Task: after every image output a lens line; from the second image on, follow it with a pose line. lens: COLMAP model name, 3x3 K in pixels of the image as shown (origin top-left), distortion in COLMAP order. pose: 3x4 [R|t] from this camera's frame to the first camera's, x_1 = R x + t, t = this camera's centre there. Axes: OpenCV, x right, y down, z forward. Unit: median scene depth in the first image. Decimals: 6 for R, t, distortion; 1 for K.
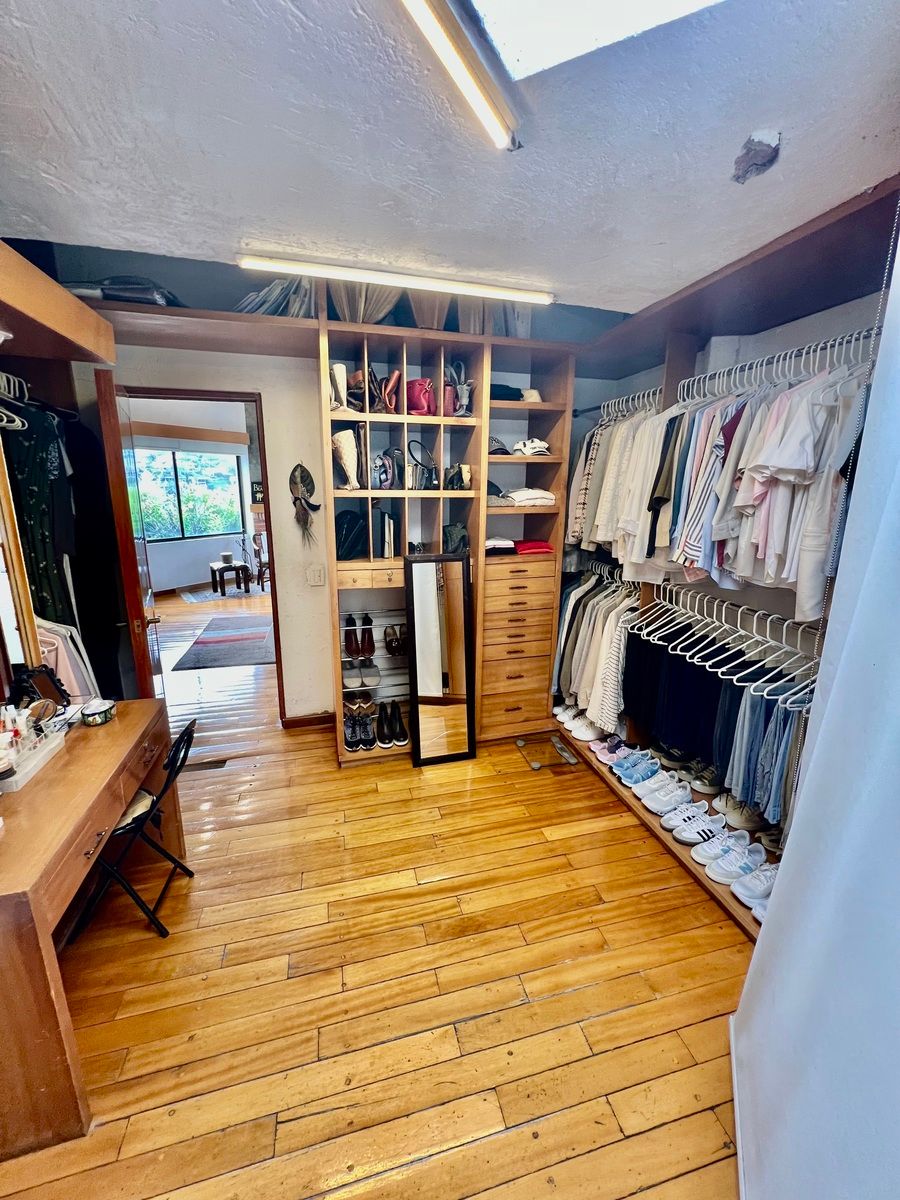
lens RADIAL K [[480.5, 0, 447.7], [0, 480.5, 601.7], [0, 0, 1]] dist [-0.004111, 0.001039]
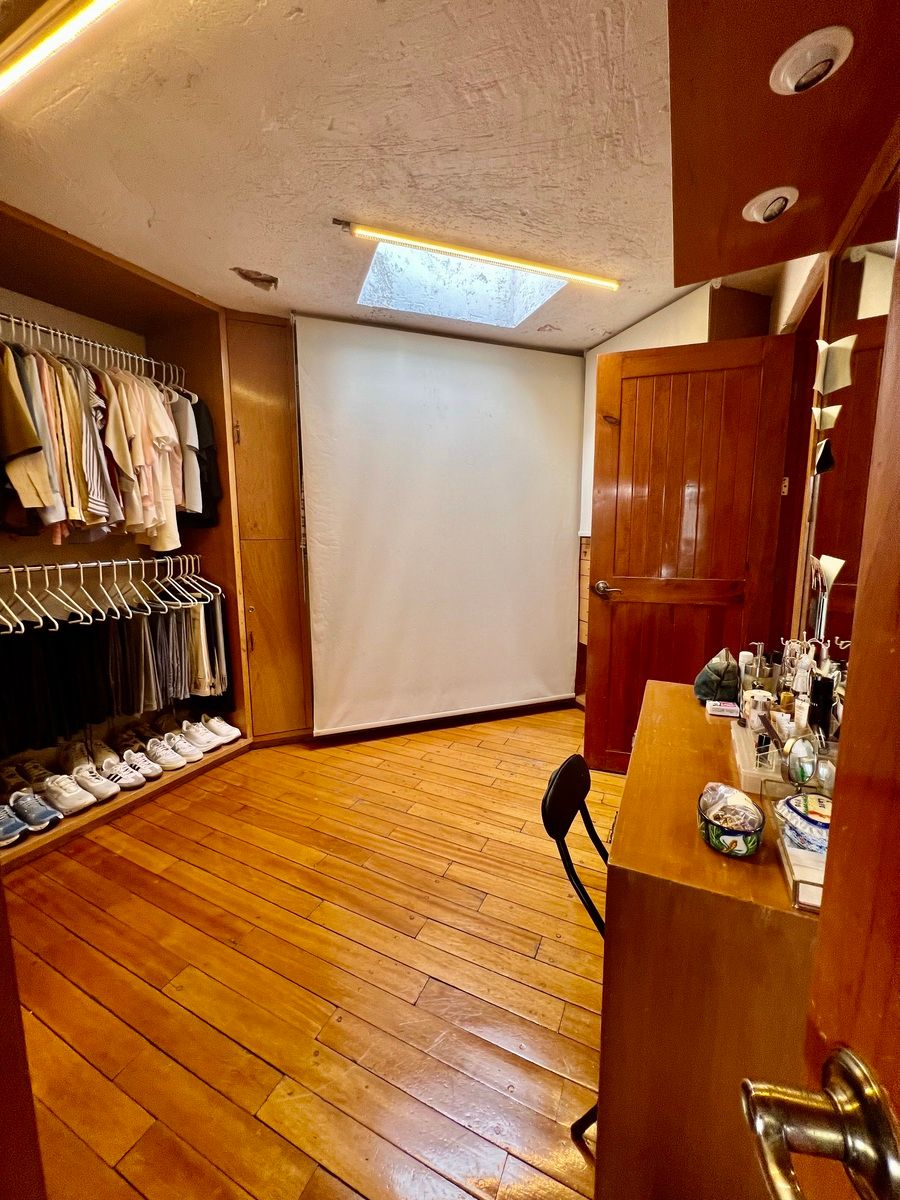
lens RADIAL K [[480.5, 0, 451.2], [0, 480.5, 594.3], [0, 0, 1]] dist [-0.004111, 0.001039]
pose [[-0.759670, -0.114568, 0.640137, -0.916795], [0.135544, 0.934845, 0.328167, -0.211134], [-0.636027, 0.336065, -0.694644, 1.628744]]
